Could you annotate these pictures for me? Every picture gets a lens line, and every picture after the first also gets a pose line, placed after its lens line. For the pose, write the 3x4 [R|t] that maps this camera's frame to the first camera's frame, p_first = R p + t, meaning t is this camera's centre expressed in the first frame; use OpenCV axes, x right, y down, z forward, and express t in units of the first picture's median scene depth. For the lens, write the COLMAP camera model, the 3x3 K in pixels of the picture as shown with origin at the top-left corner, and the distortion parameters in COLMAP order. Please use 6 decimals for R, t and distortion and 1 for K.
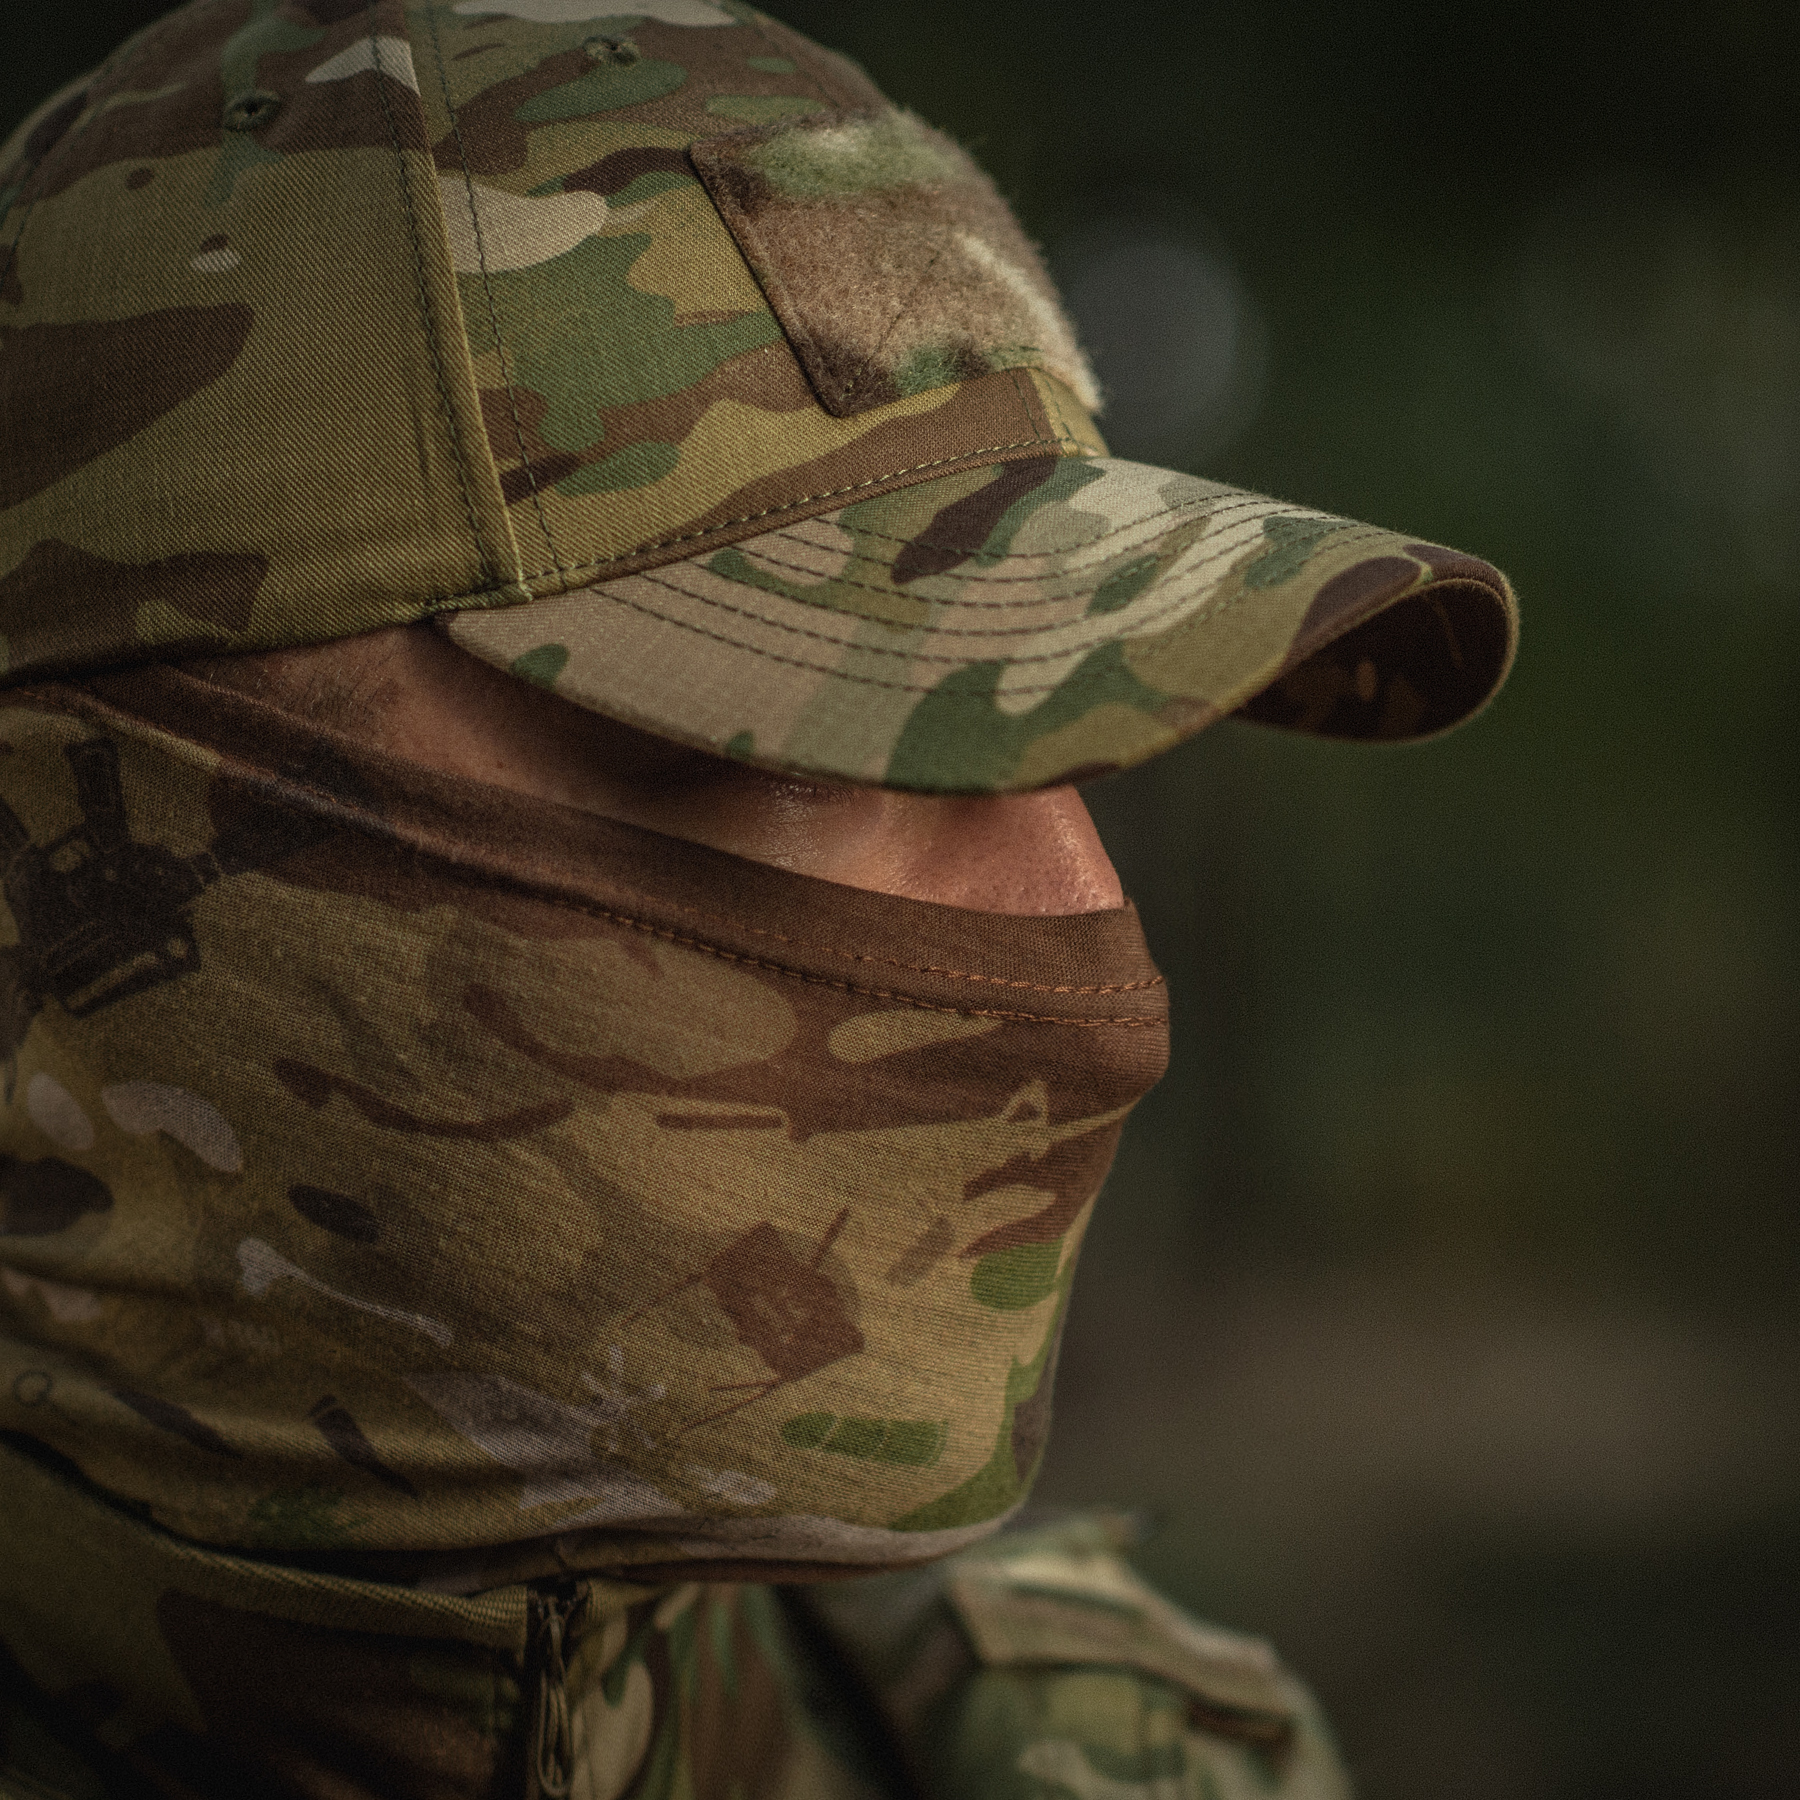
lens RADIAL K [[6840.0, 0, 900.0], [0, 6840.0, 900.0], [0, 0, 1]] dist [-0.093409, 1.912357]
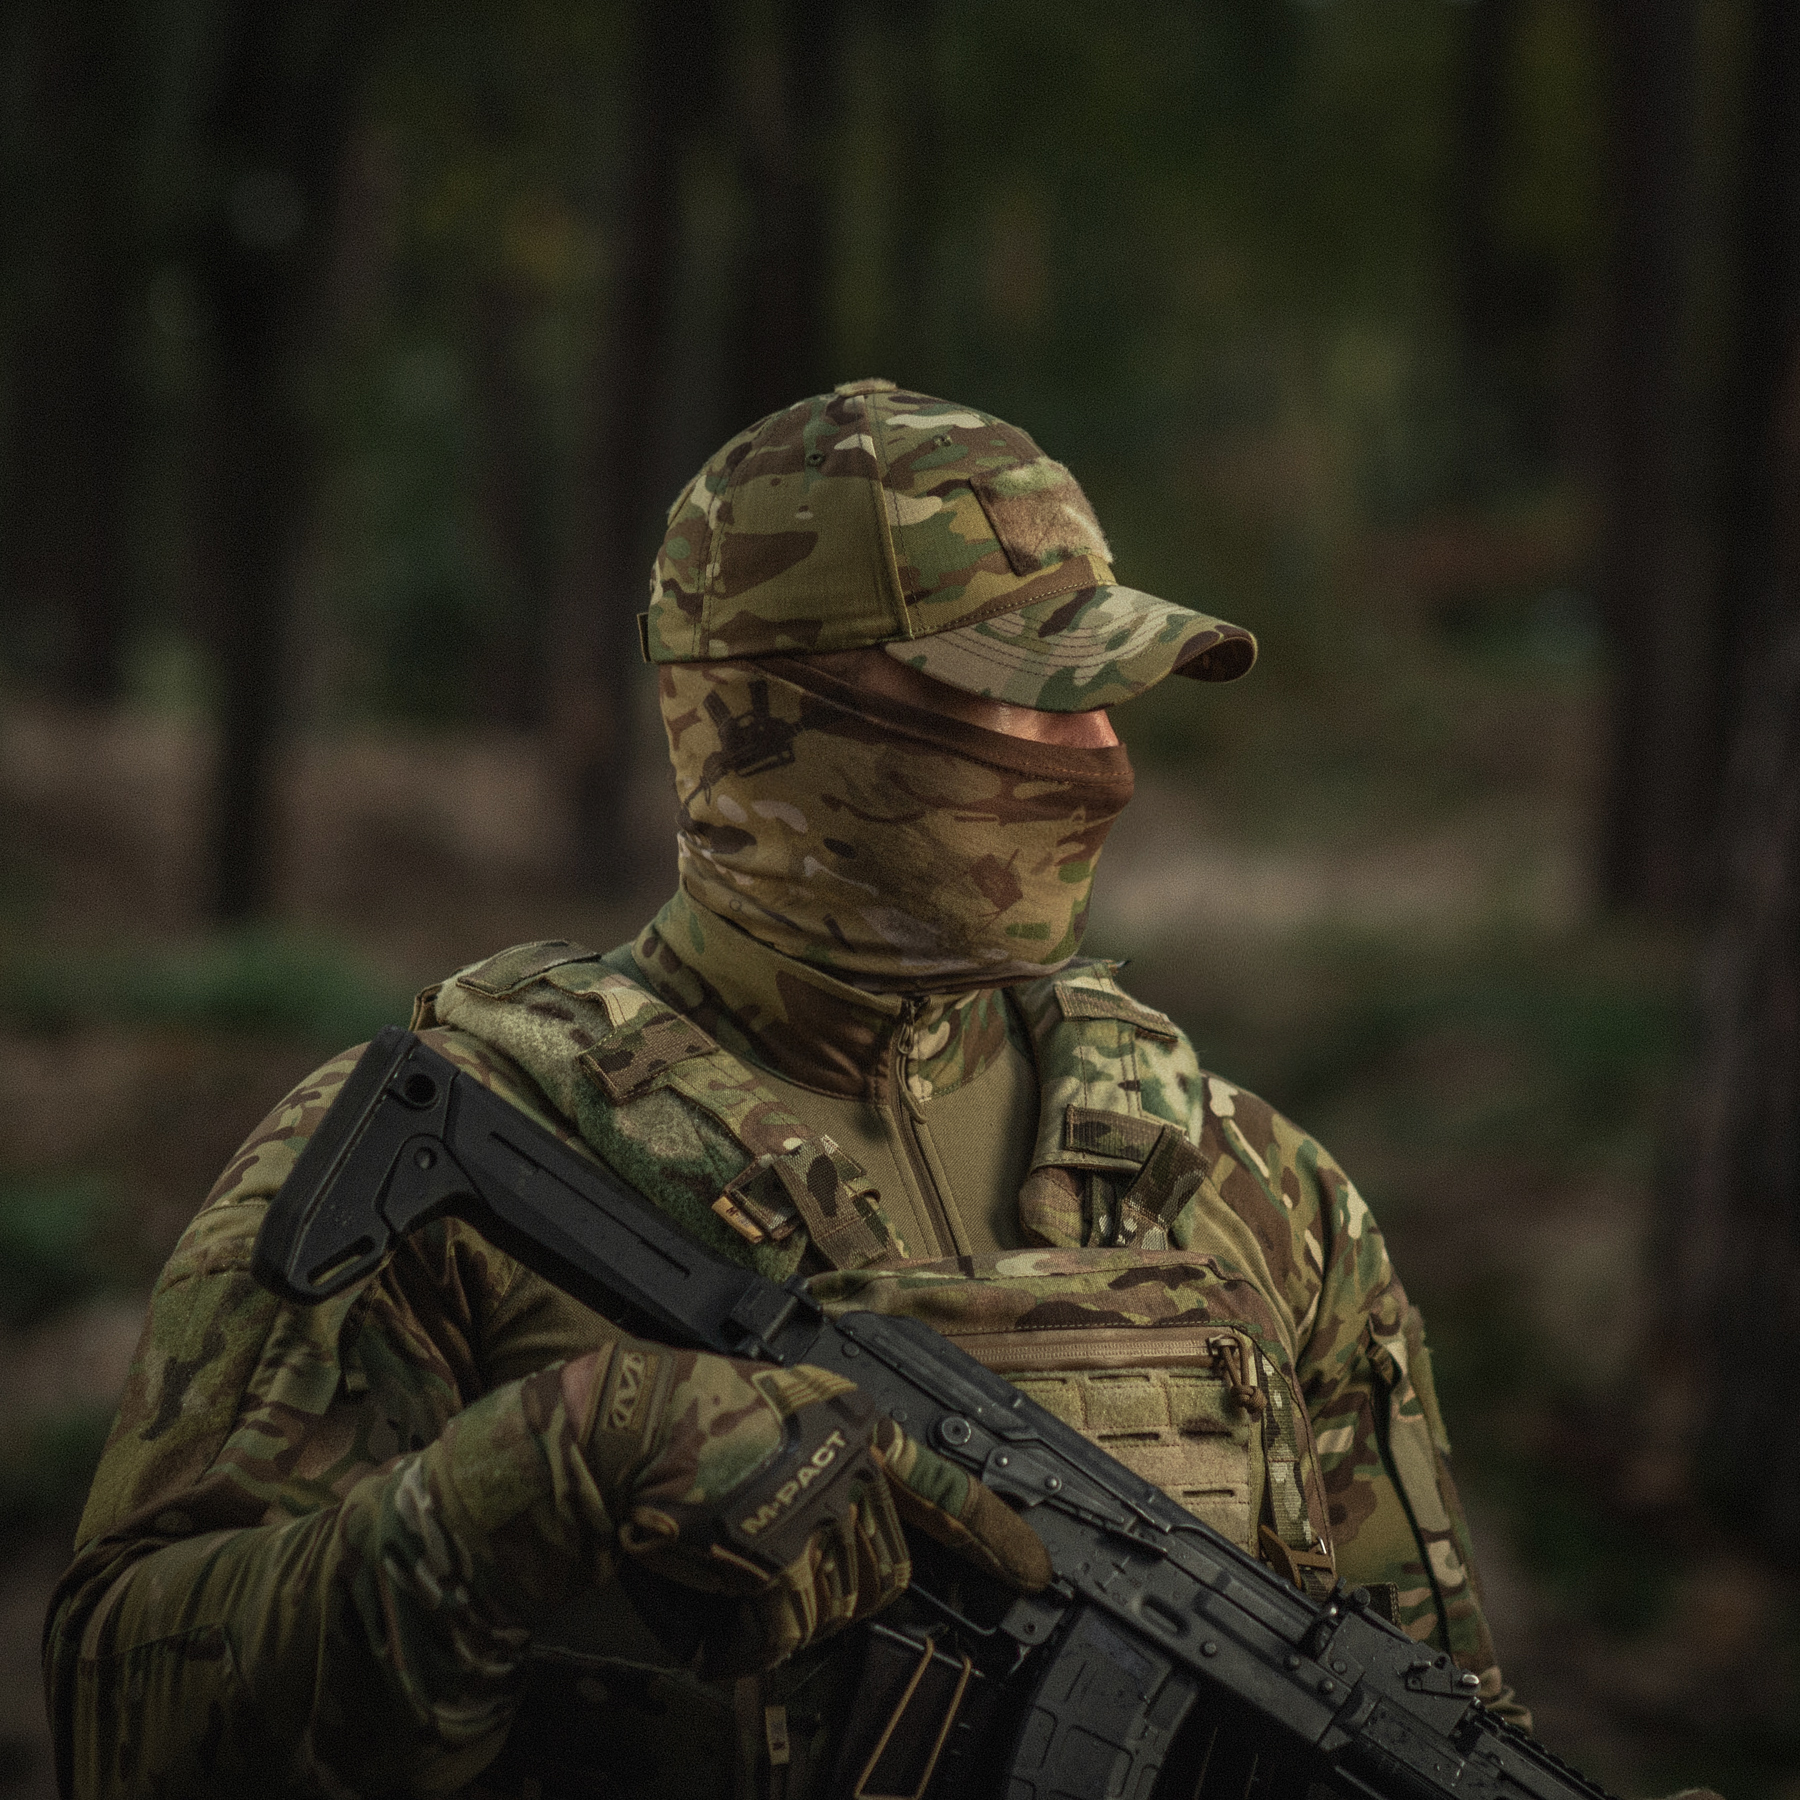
lens RADIAL K [[6418.0, 0, 724.8], [0, 6418.0, 899.6], [0, 0, 1]] dist [0.135539, 2.095074]
pose [[0.999138, 0.018189, -0.037308, -0.030132], [-0.015740, 0.997766, 0.064924, -0.108435], [0.038405, -0.064281, 0.997193, -1.720231]]
